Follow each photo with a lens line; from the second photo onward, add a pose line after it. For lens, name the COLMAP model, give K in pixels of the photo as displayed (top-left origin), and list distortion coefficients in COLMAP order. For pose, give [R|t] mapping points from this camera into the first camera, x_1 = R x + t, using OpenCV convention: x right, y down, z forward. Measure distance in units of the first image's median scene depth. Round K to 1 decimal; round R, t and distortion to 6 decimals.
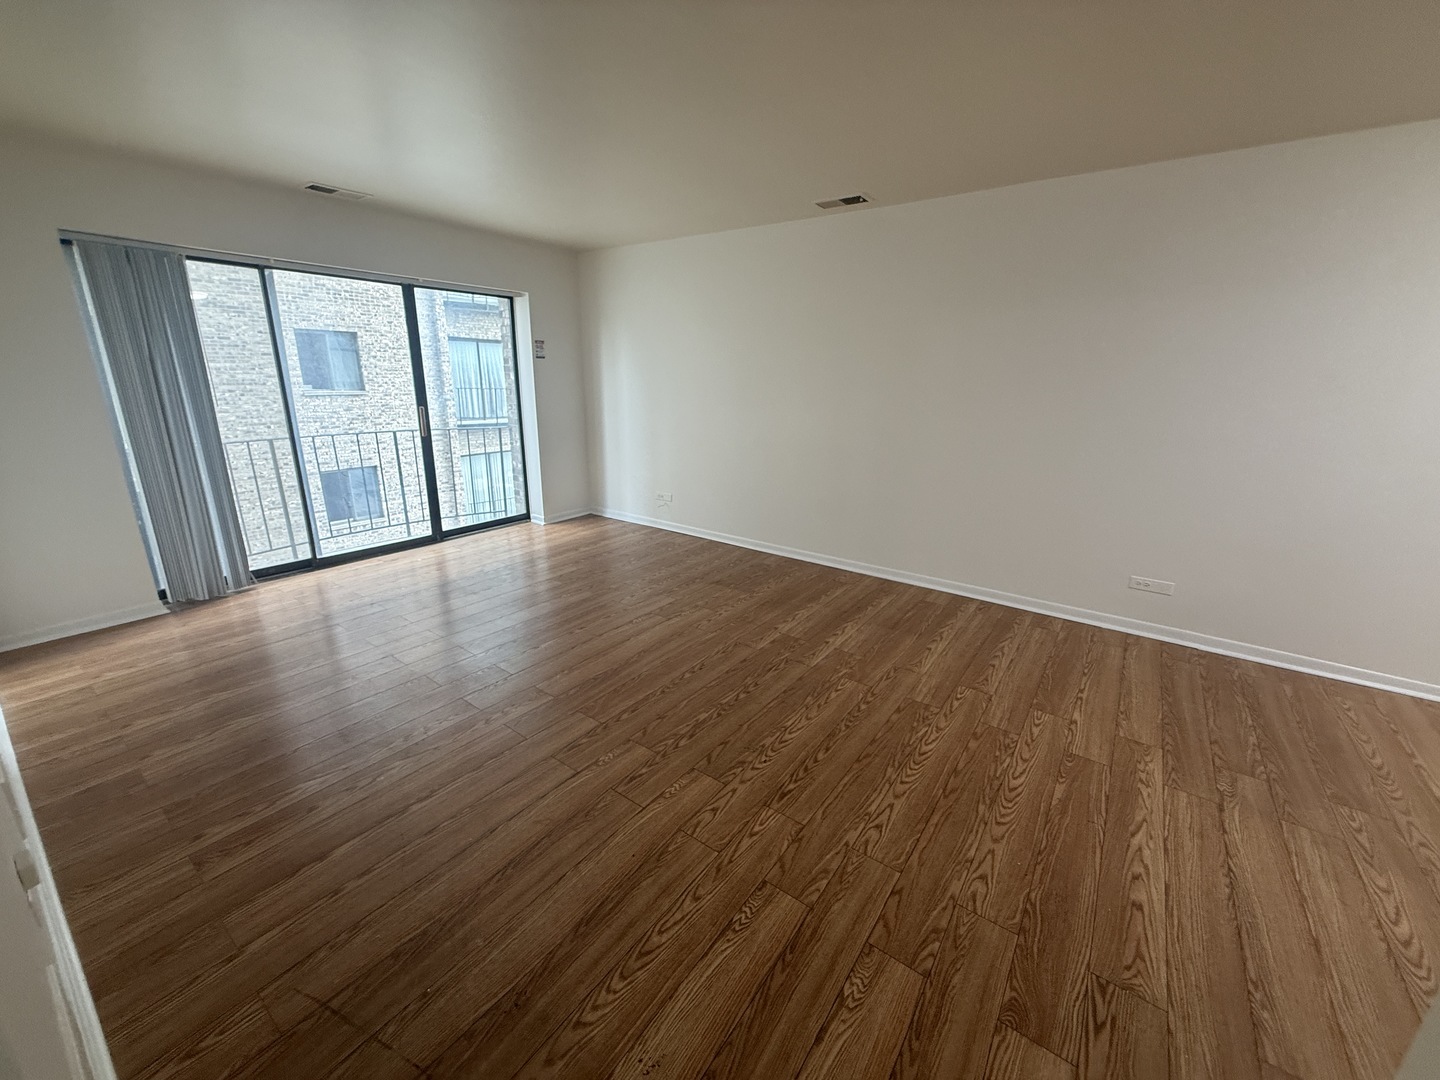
lens RADIAL K [[573.0, 0, 717.6], [0, 573.0, 539.4], [0, 0, 1]] dist [0.000155, -0.000078]
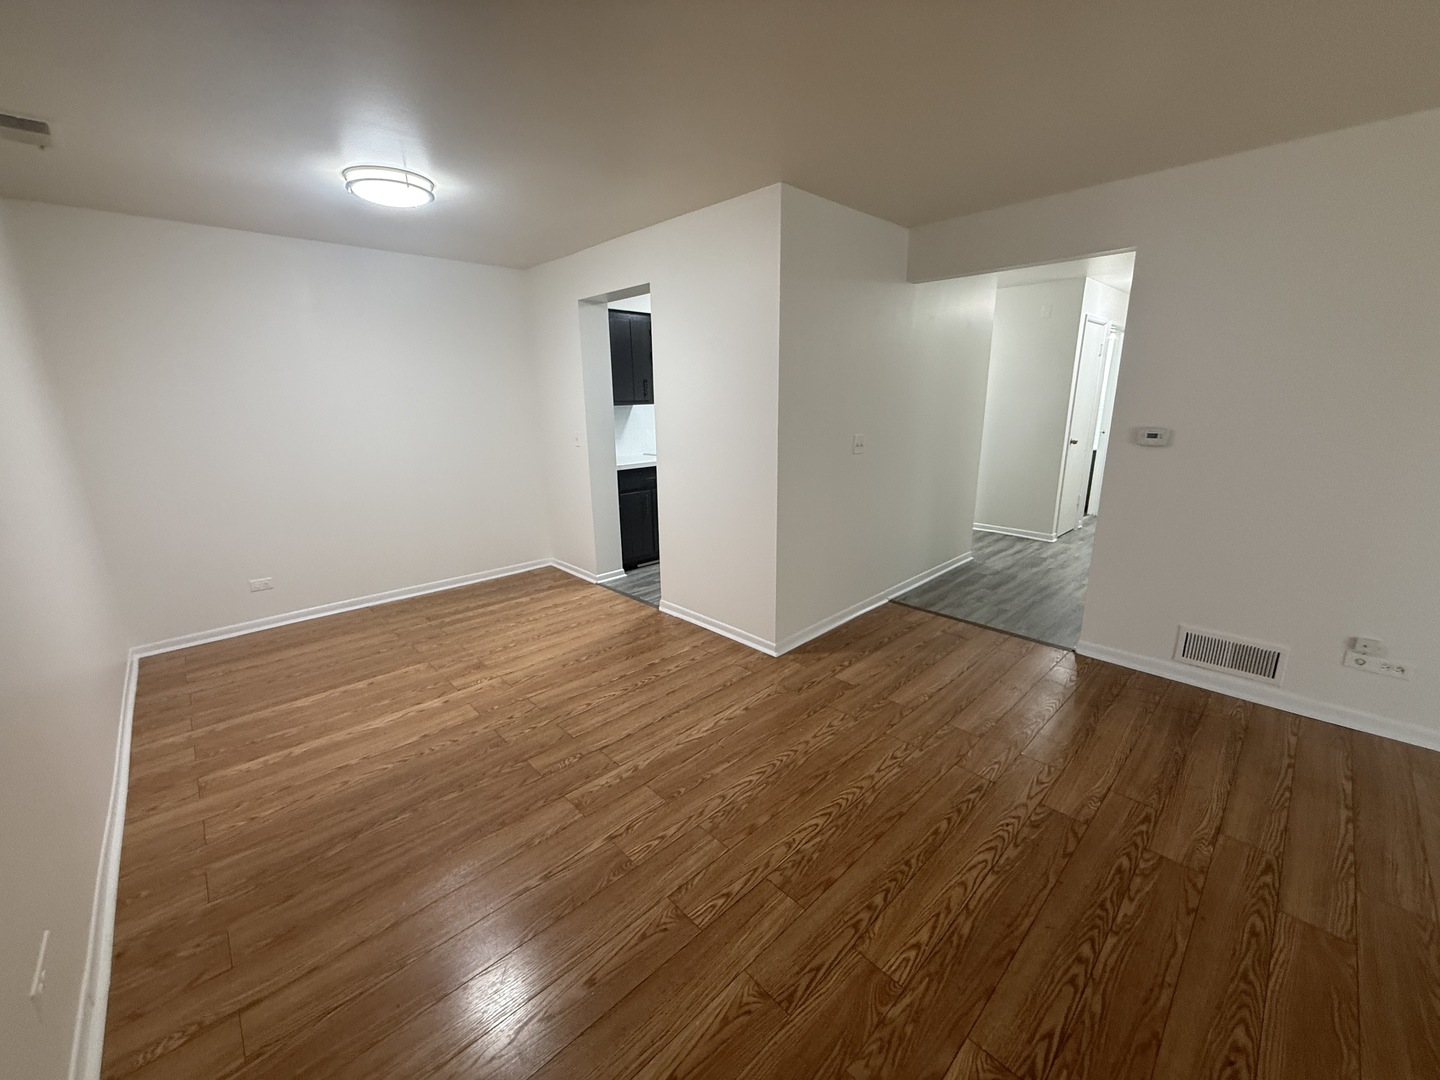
lens RADIAL K [[573.0, 0, 717.6], [0, 573.0, 539.4], [0, 0, 1]] dist [0.000155, -0.000078]
pose [[-0.984419, -0.045223, 0.169926, 0.424027], [0.047635, 0.861642, 0.505276, -0.514707], [-0.169265, 0.505498, -0.846062, 1.704326]]
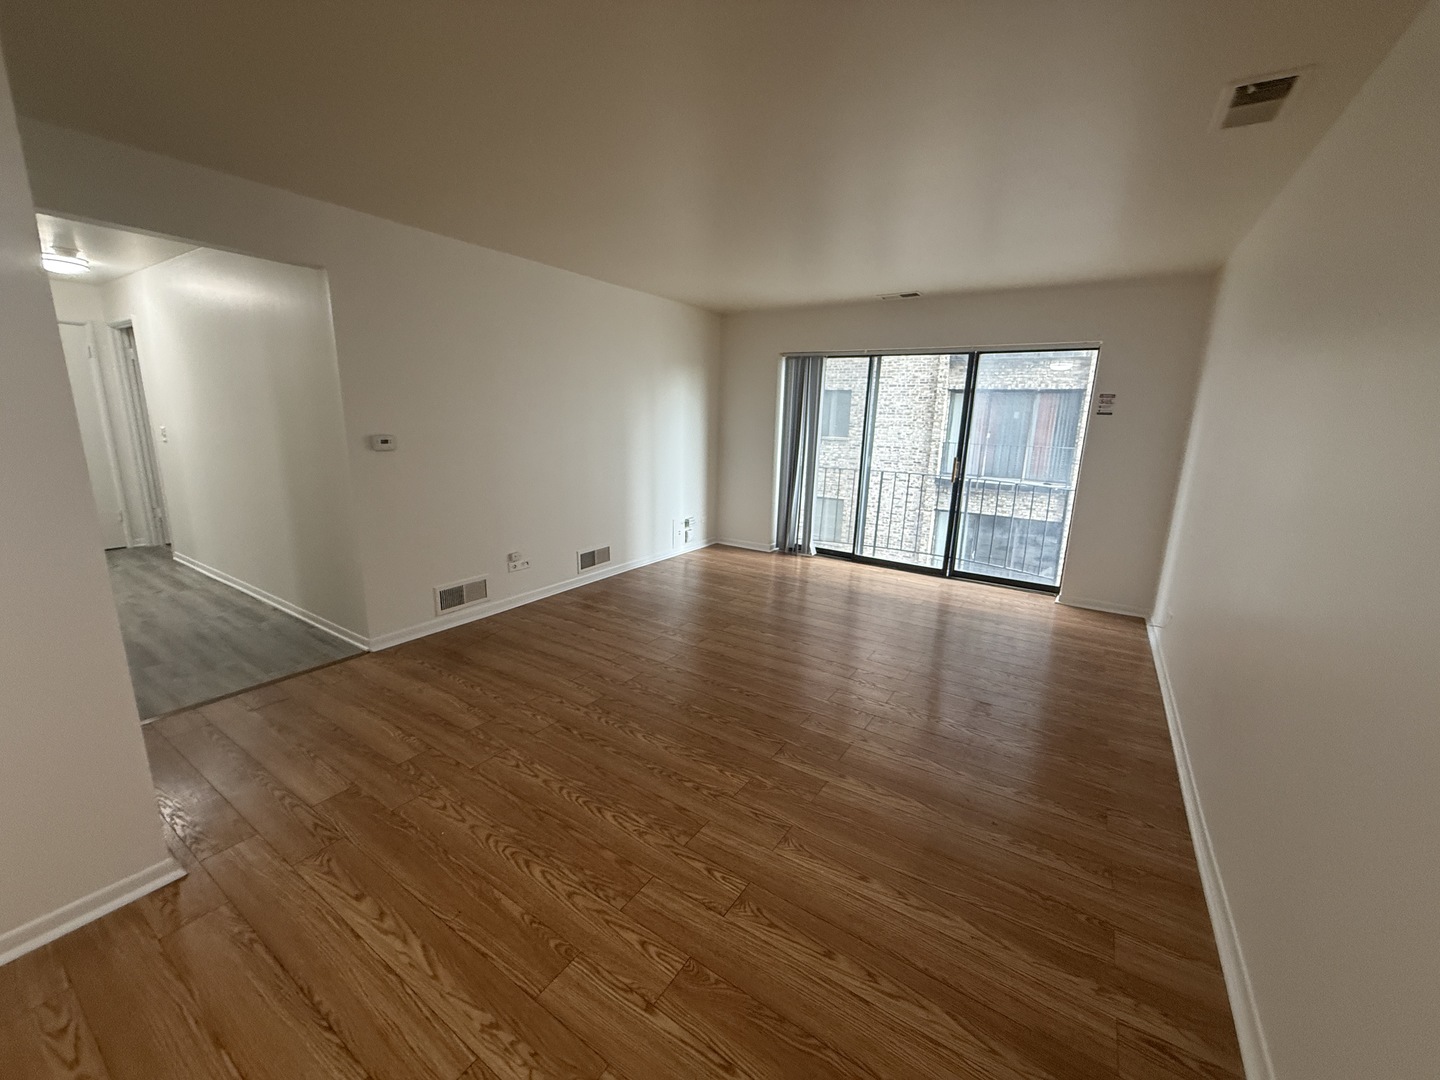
lens RADIAL K [[573.0, 0, 717.6], [0, 573.0, 539.4], [0, 0, 1]] dist [0.000155, -0.000078]
pose [[0.053229, 0.203270, -0.977675, 1.299205], [-0.304803, 0.935646, 0.177937, -0.296191], [0.950927, 0.288527, 0.111761, 1.022558]]
